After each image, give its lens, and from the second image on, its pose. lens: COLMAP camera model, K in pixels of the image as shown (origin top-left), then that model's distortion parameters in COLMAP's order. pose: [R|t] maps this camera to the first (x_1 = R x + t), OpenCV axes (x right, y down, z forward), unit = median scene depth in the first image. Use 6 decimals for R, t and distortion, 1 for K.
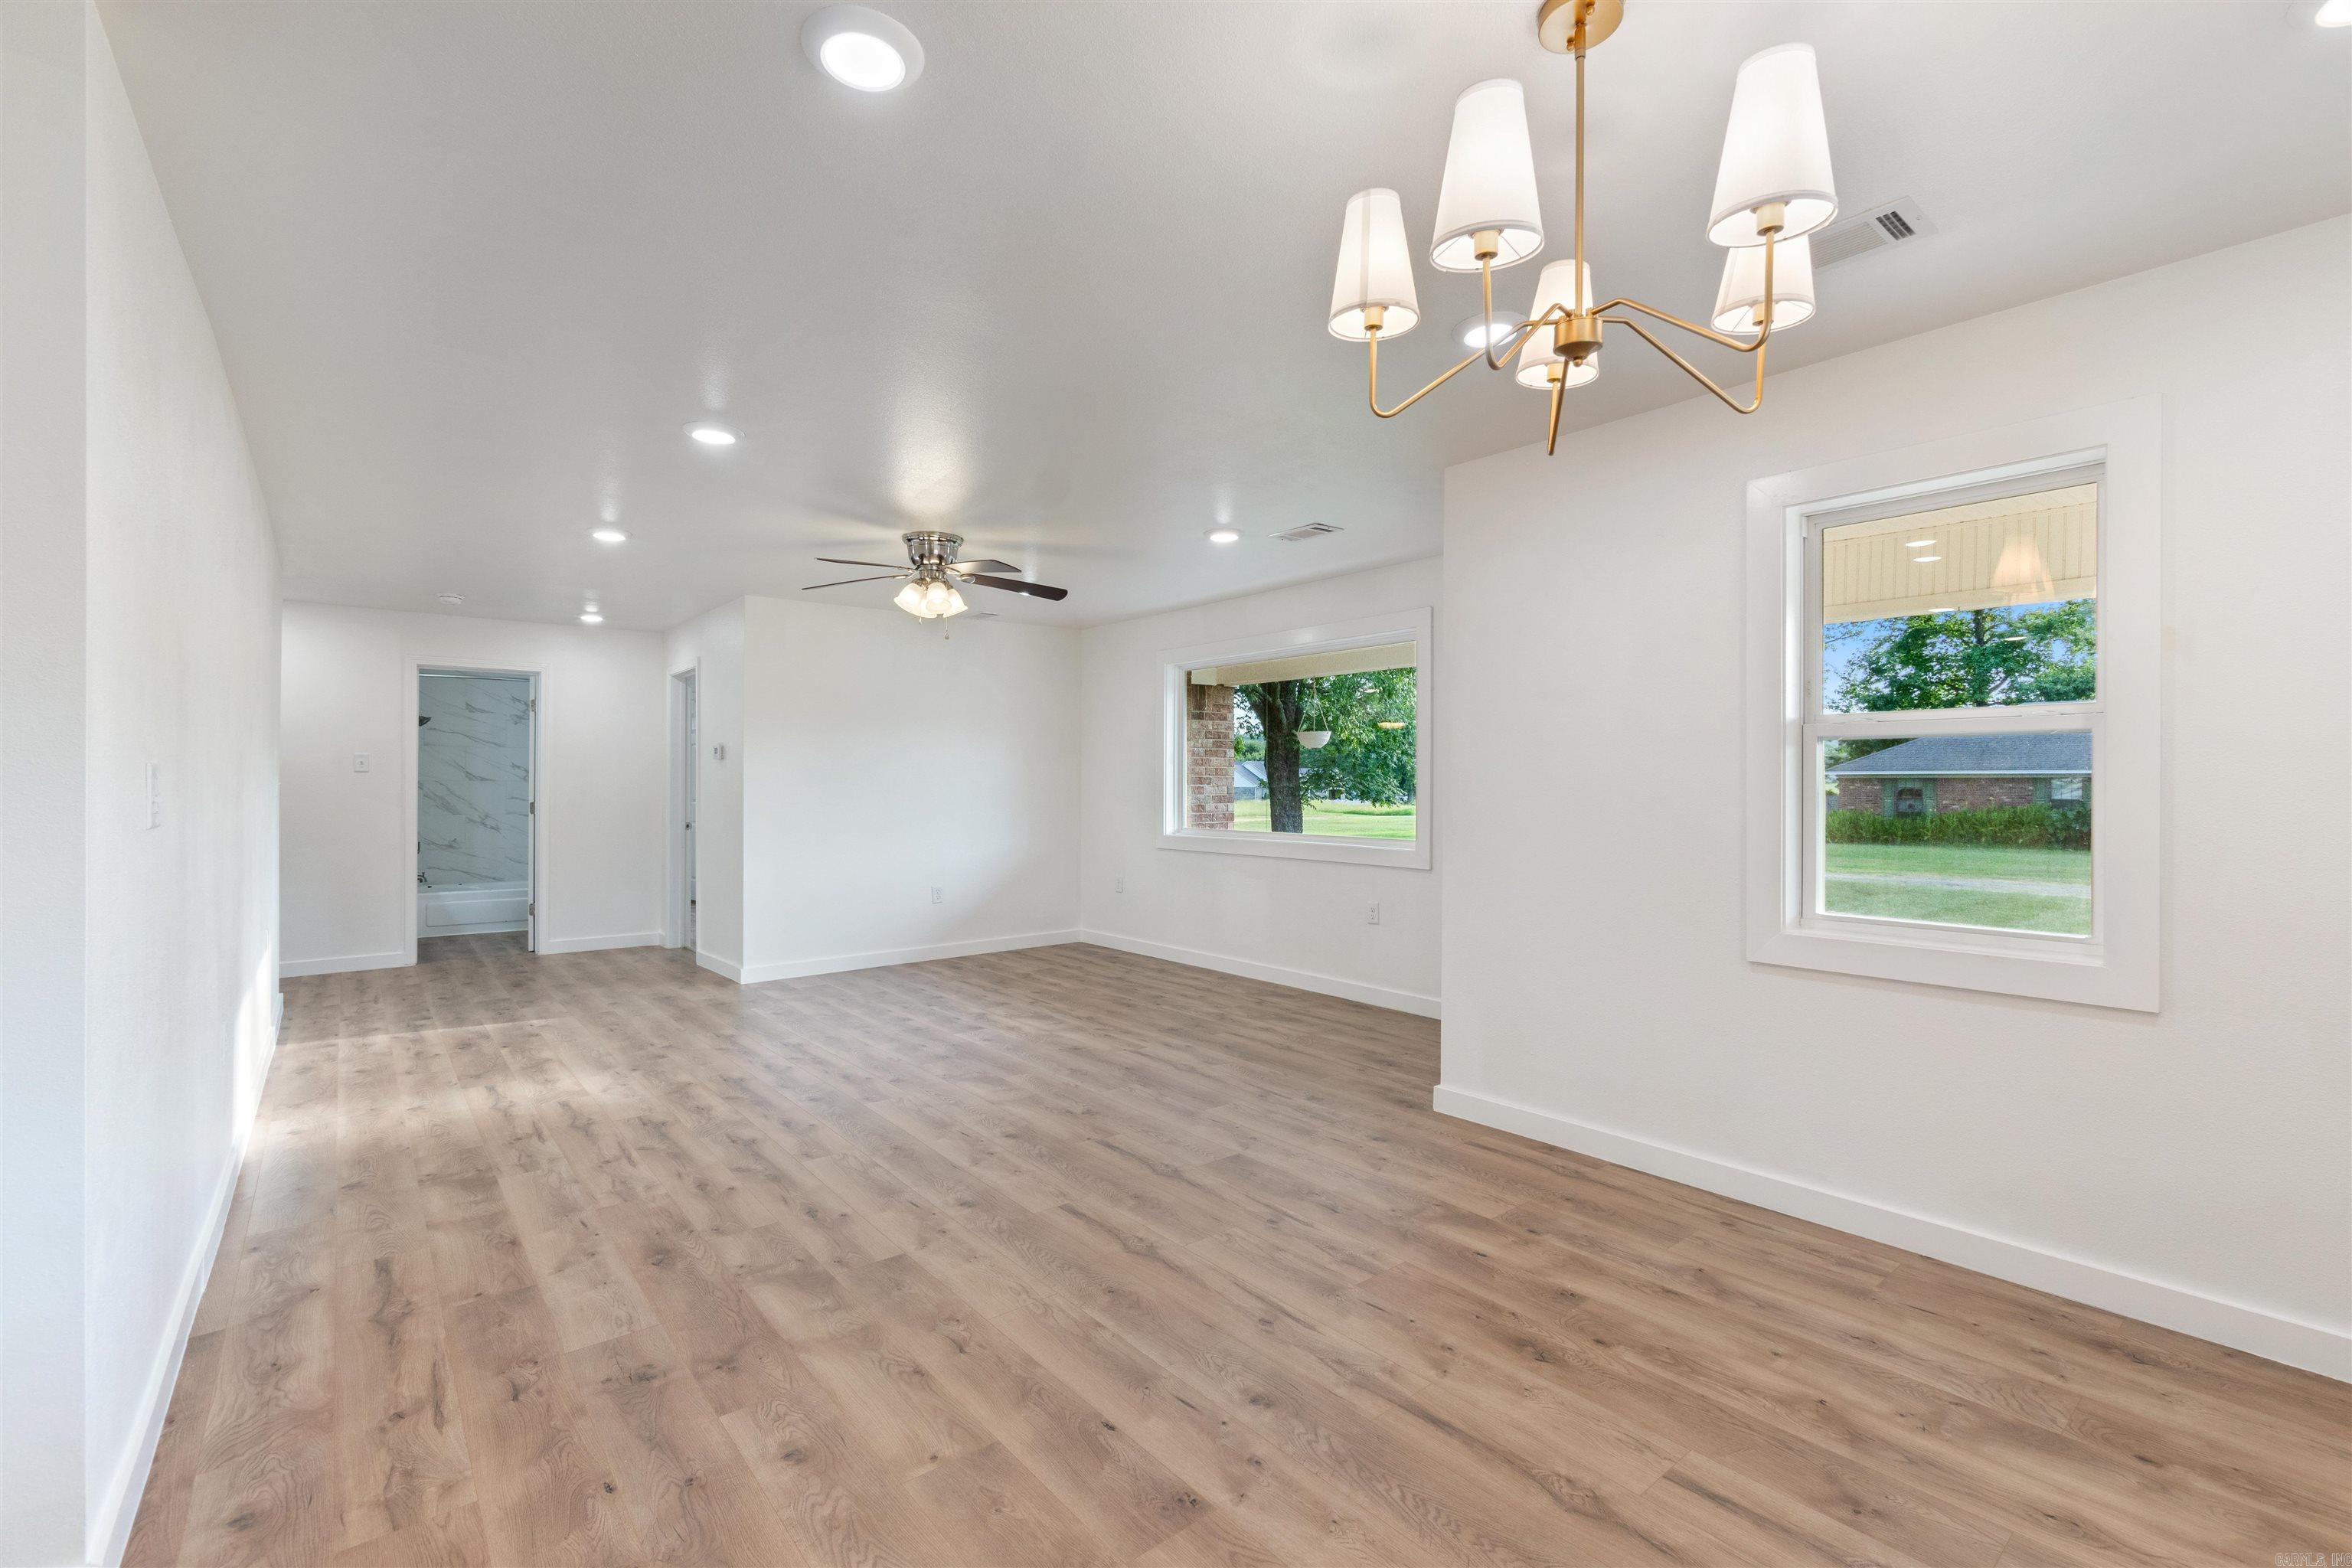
lens RADIAL K [[1027.7, 0, 1164.3], [0, 1027.7, 782.6], [0, 0, 1]] dist [0.000003, -0.000026]
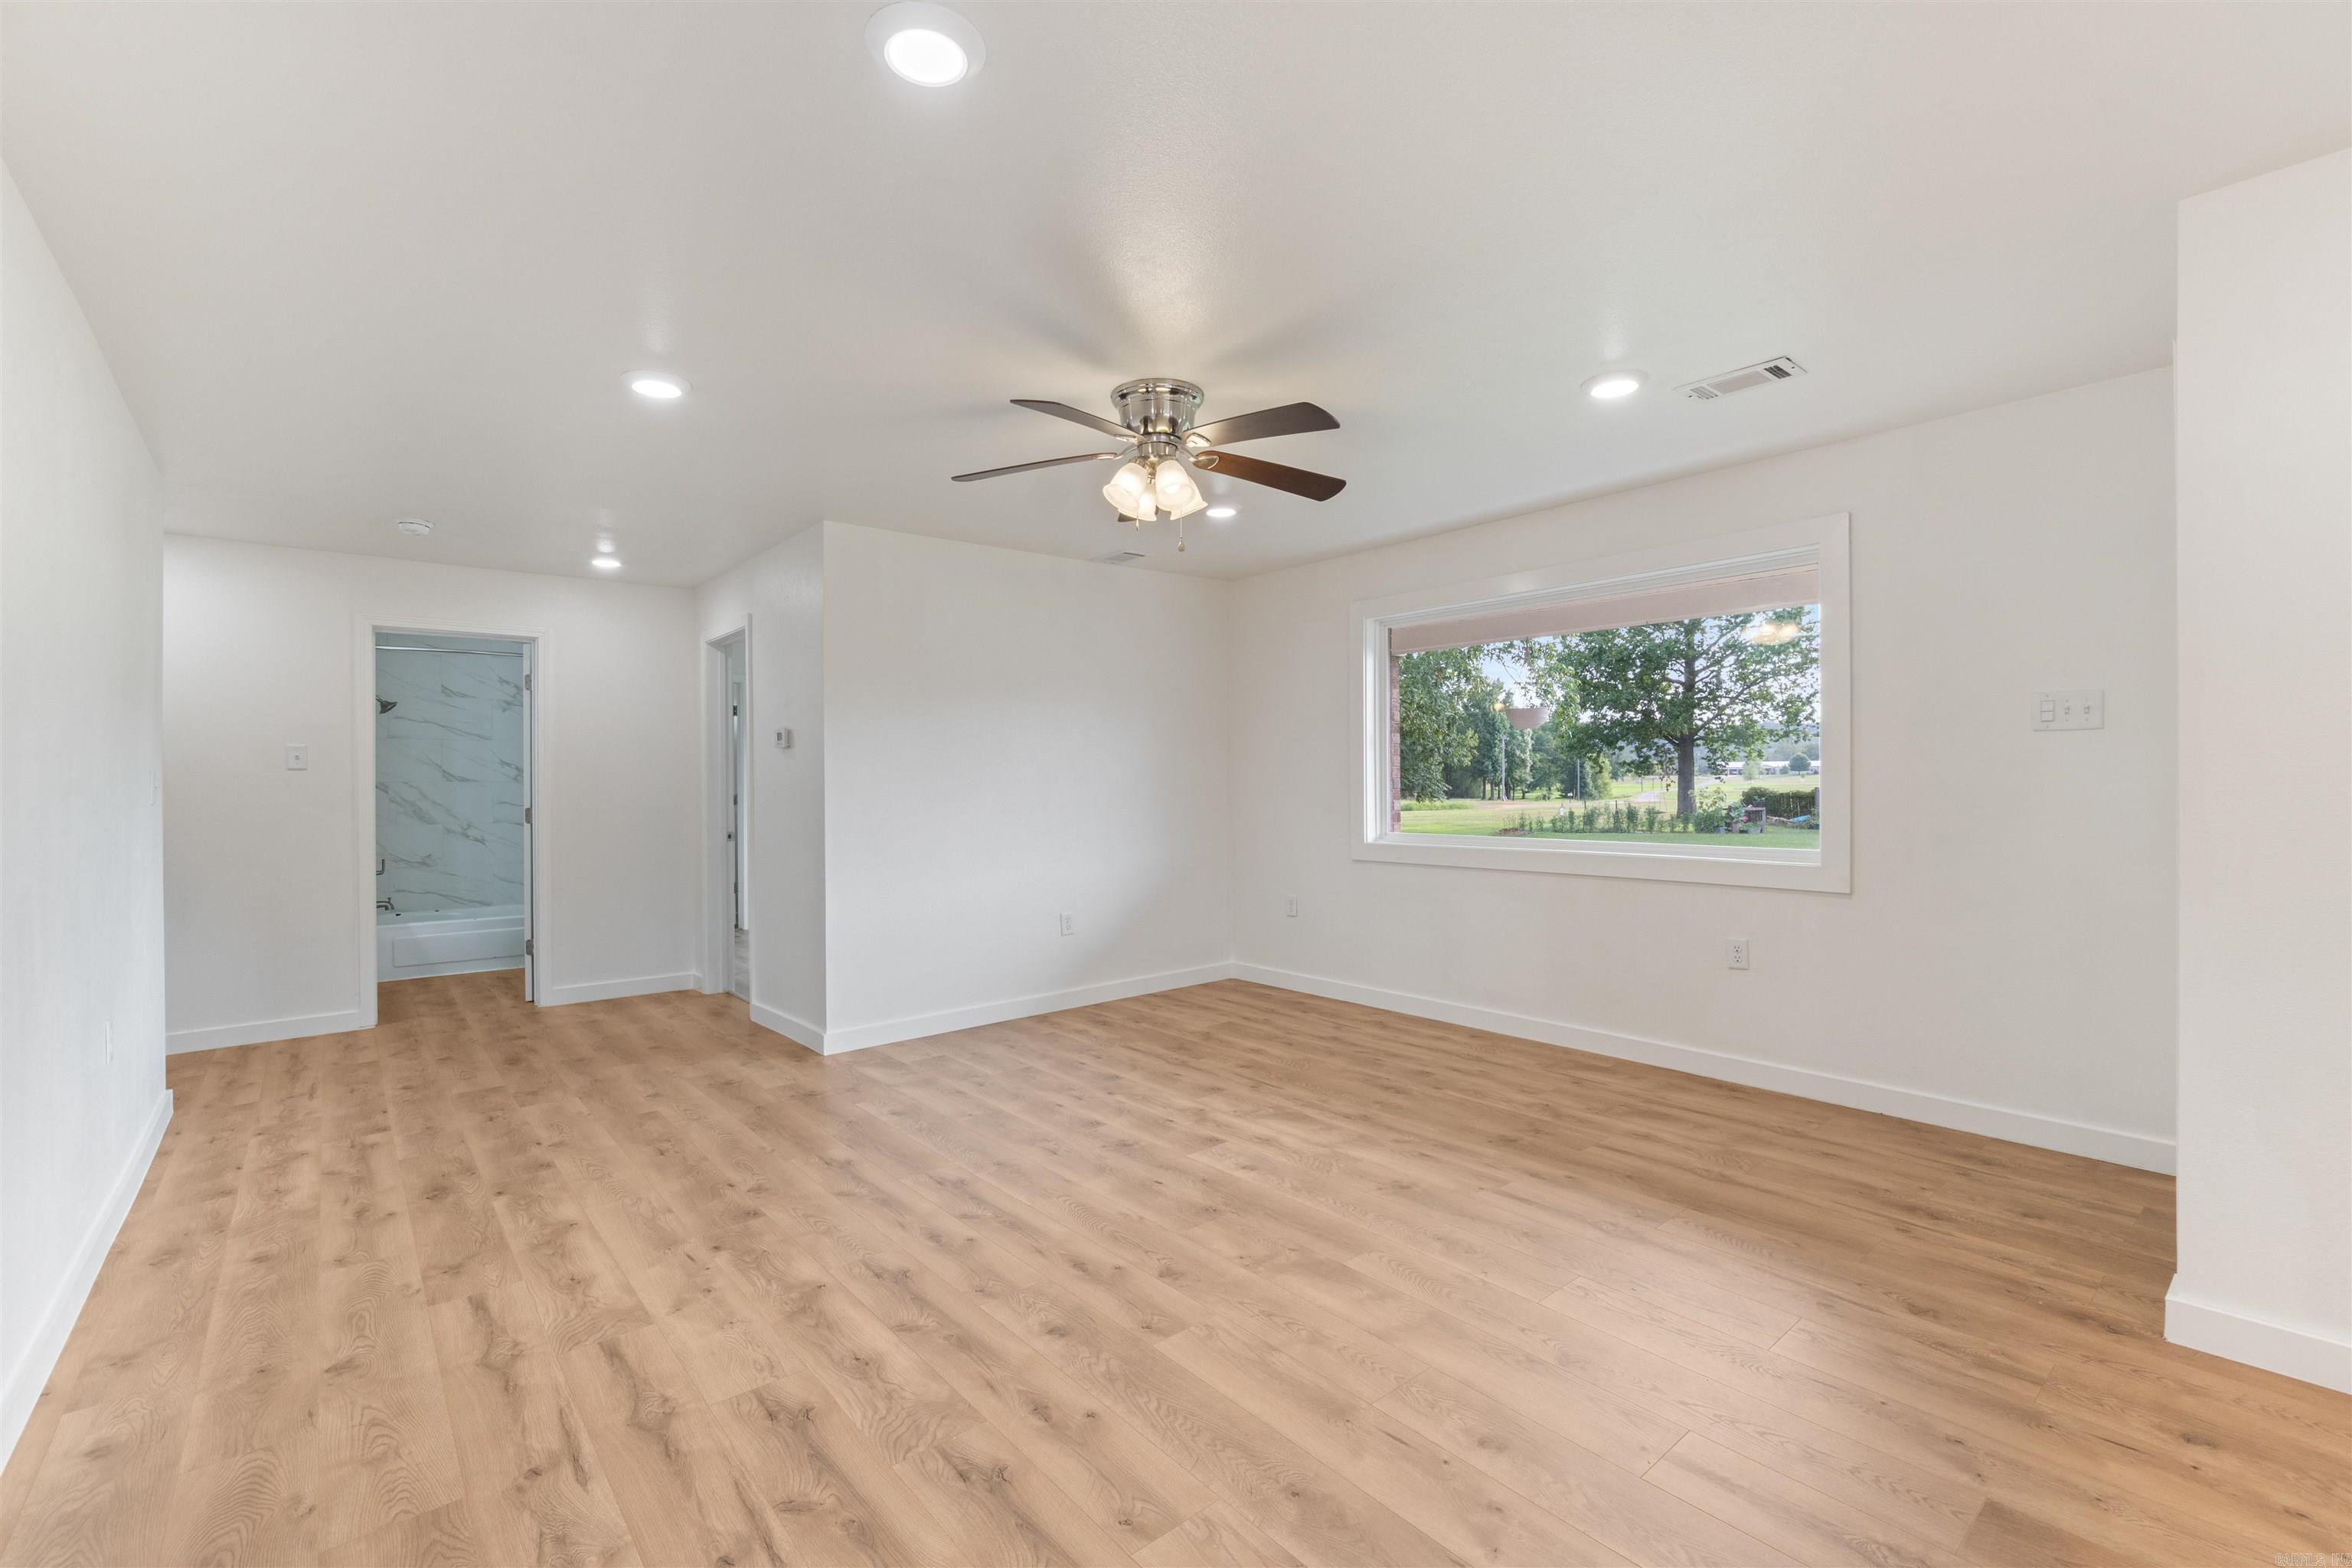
lens RADIAL K [[1018.9, 0, 1166.3], [0, 1018.9, 784.2], [0, 0, 1]] dist [-0.003378, 0.000600]
pose [[0.999815, -0.009440, 0.016775, -0.293522], [0.009371, 0.999947, 0.004180, 0.005755], [-0.016814, -0.004022, 0.999851, 0.450866]]
